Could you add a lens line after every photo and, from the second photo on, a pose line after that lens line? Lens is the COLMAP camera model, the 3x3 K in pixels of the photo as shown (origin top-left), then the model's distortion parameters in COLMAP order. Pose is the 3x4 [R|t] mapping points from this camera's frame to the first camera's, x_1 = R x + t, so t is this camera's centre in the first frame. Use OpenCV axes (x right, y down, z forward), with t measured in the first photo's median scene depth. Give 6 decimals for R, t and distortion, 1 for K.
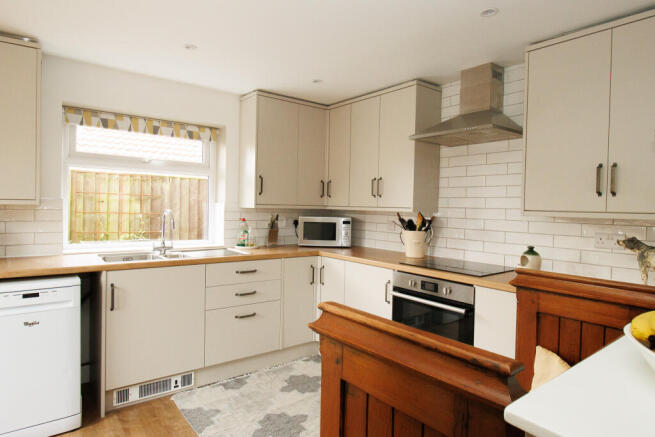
lens RADIAL K [[391.7, 0, 328.8], [0, 391.7, 219.7], [0, 0, 1]] dist [0.008245, -0.003199]
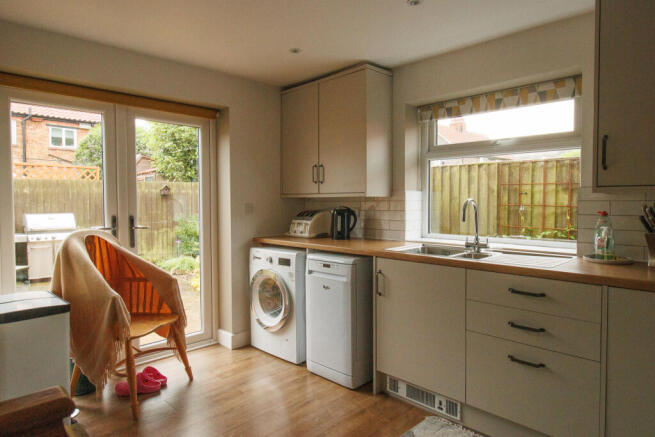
lens RADIAL K [[404.3, 0, 328.8], [0, 404.3, 213.7], [0, 0, 1]] dist [-0.003350, -0.000136]
pose [[0.113143, 0.010618, -0.993522, 0.354023], [-0.025490, 0.999645, 0.007780, 0.006159], [0.993252, 0.024444, 0.113373, 0.527925]]
